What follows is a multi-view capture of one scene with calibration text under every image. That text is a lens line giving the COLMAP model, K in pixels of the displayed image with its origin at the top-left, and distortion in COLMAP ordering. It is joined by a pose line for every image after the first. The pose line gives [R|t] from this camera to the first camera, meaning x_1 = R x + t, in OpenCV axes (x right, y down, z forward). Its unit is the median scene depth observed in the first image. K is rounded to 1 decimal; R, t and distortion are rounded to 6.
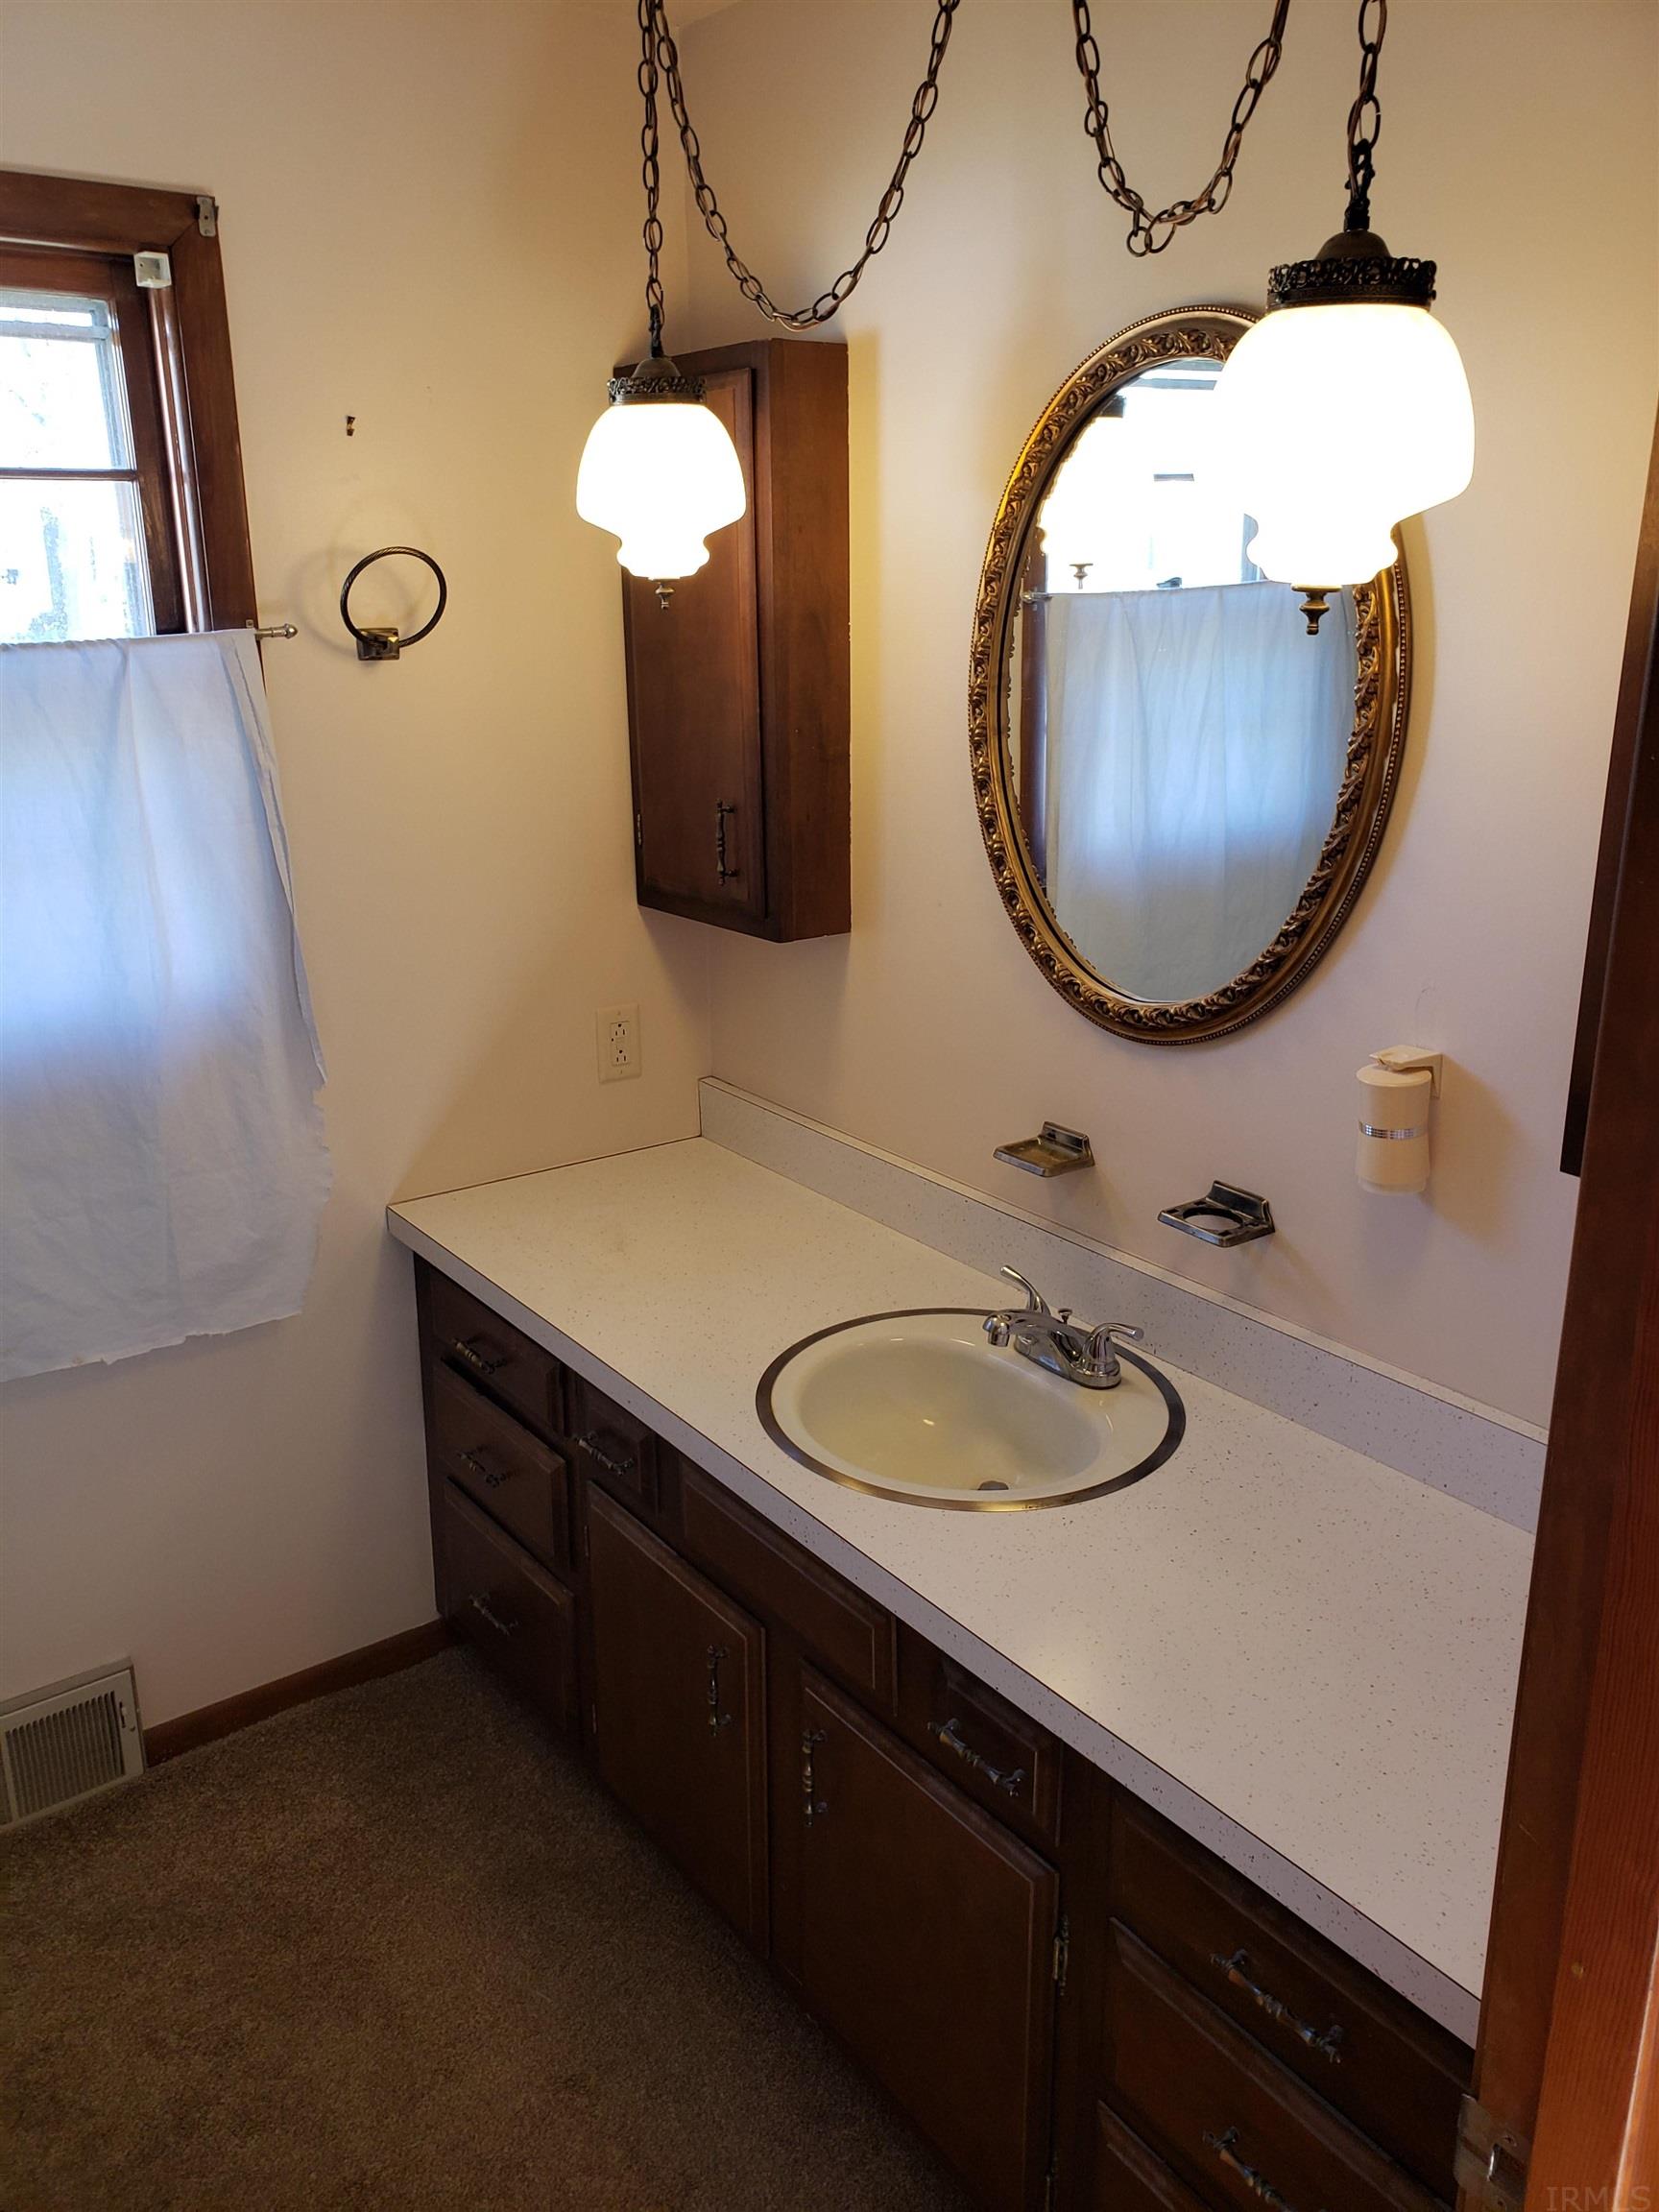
lens RADIAL K [[1719.2, 0, 829.5], [0, 1719.2, 1106.0], [0, 0, 1]] dist [-0.006419, 0.066768]
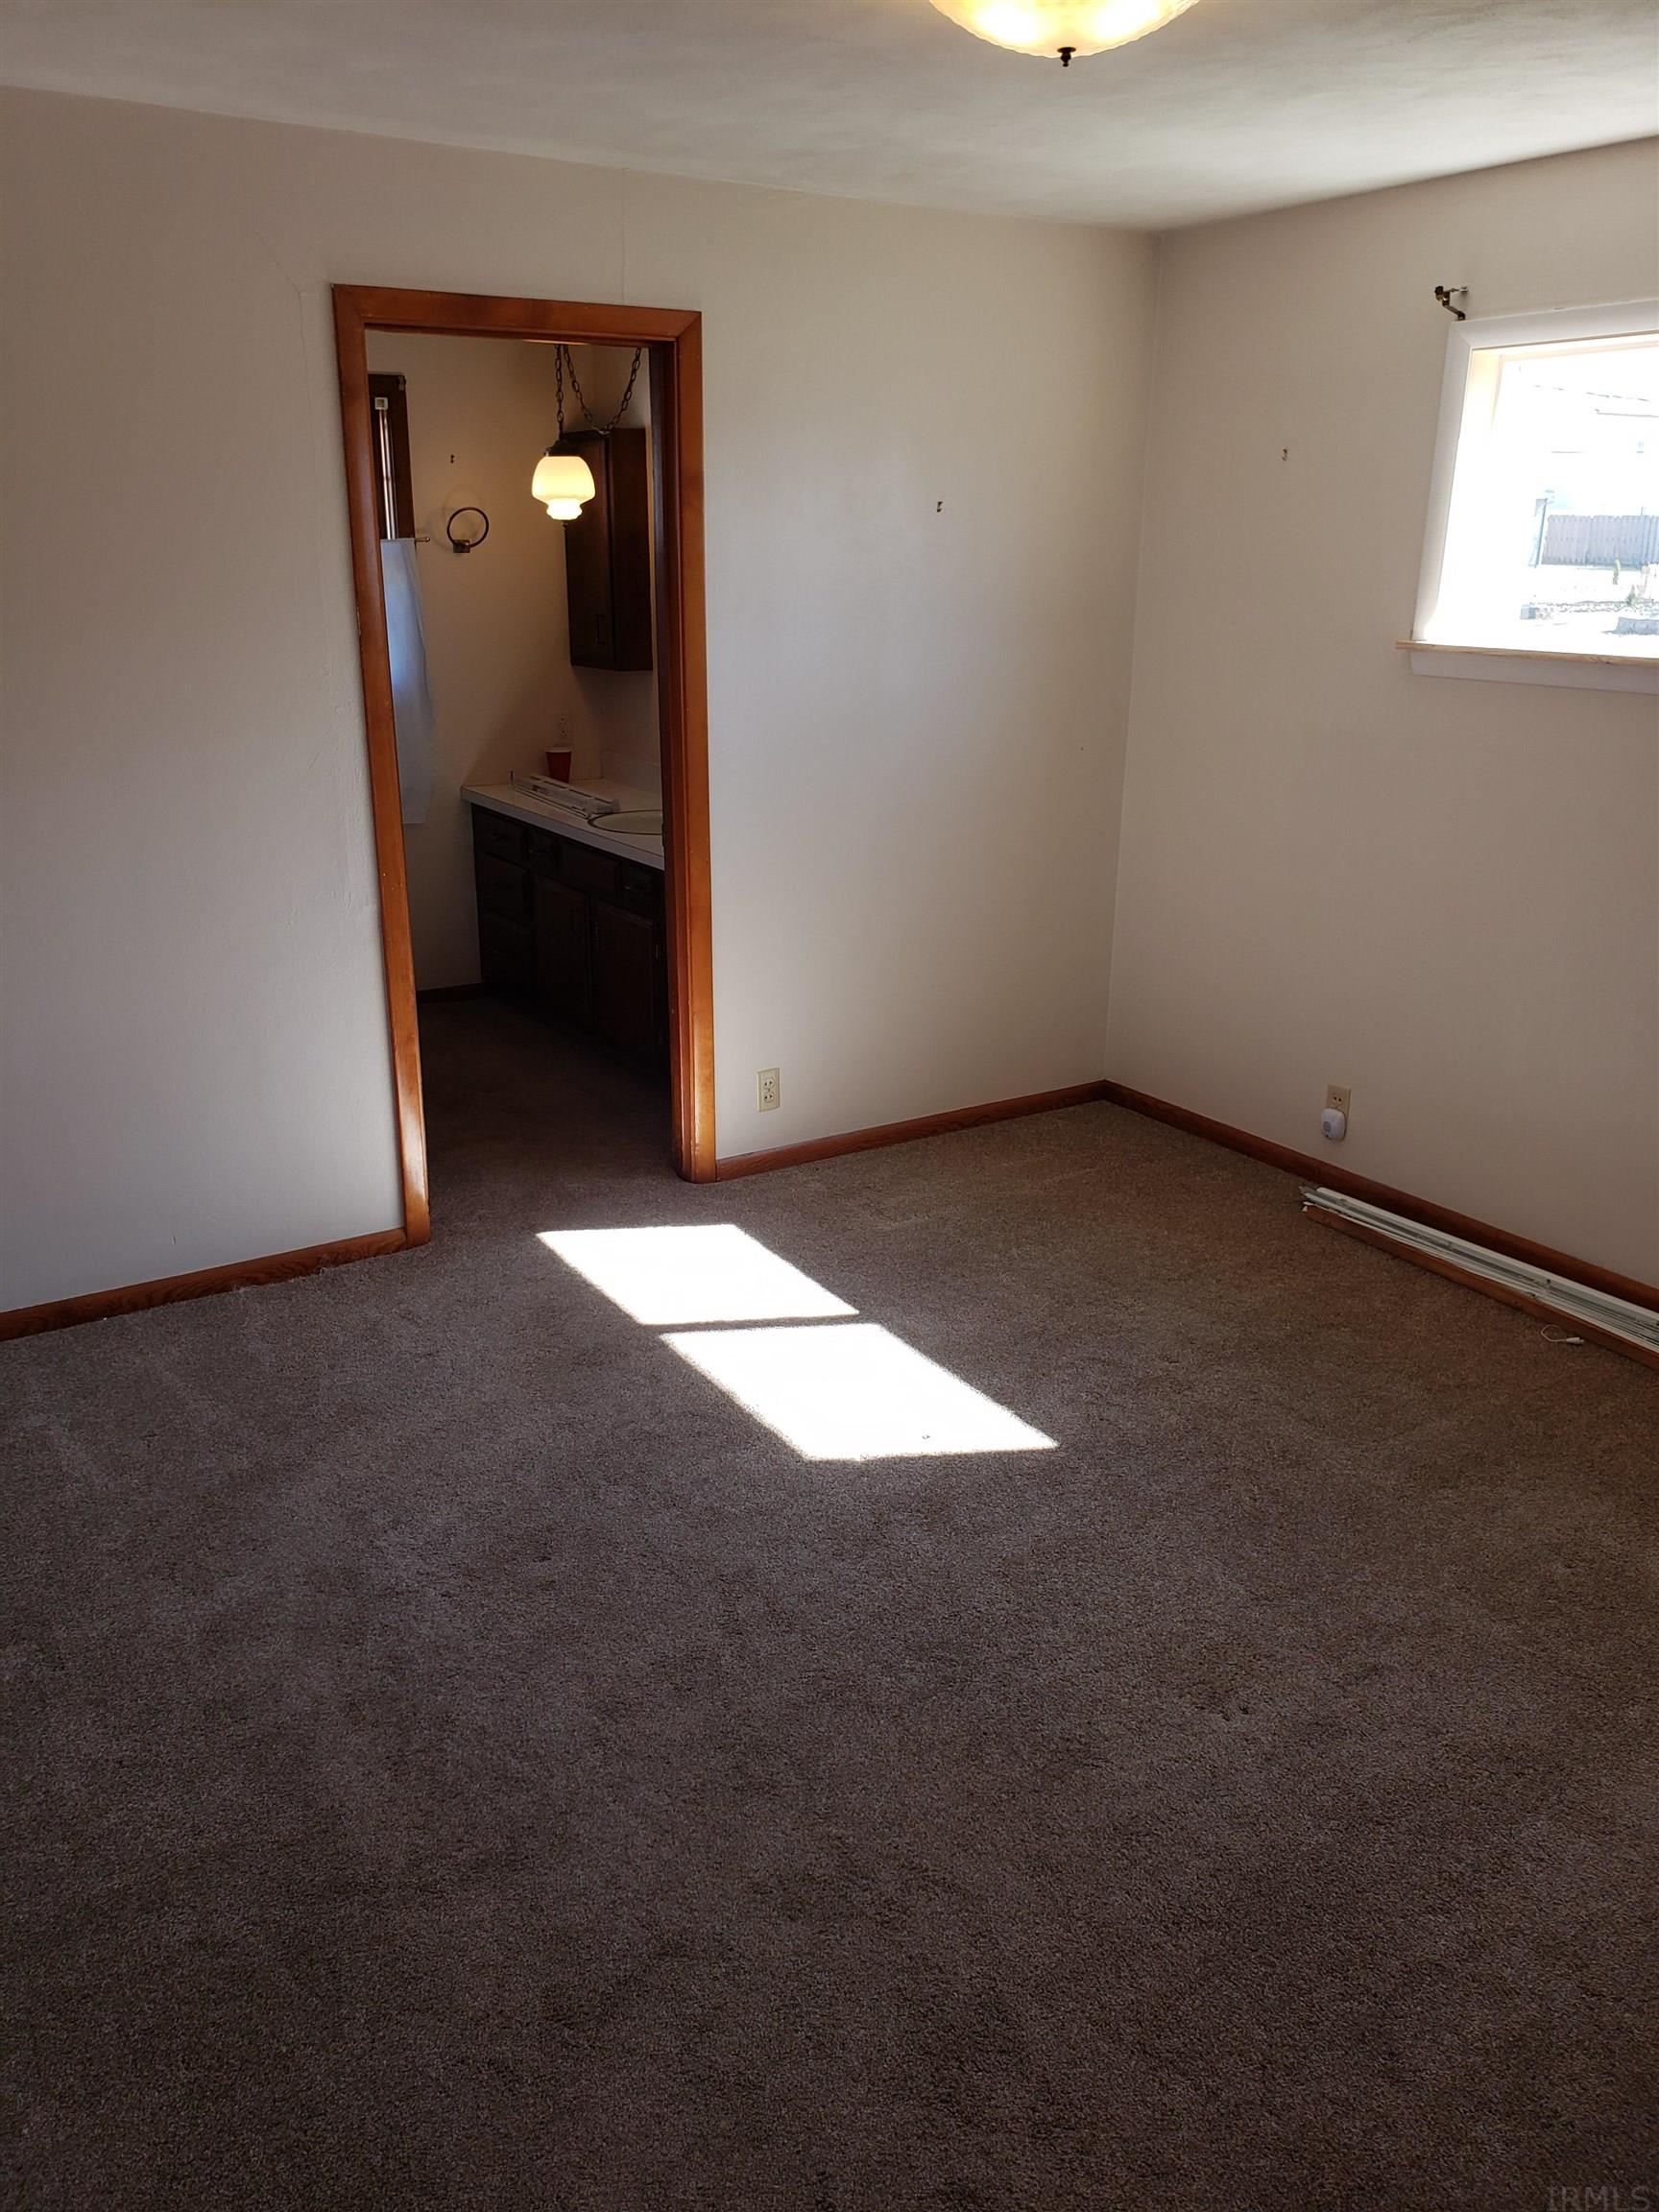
lens RADIAL K [[1719.2, 0, 829.5], [0, 1719.2, 1106.0], [0, 0, 1]] dist [-0.006419, 0.066768]
pose [[0.998141, 0.028056, -0.054113, 0.456915], [-0.026900, 0.999397, 0.021972, 0.506051], [0.054697, -0.020476, 0.998293, -1.577420]]
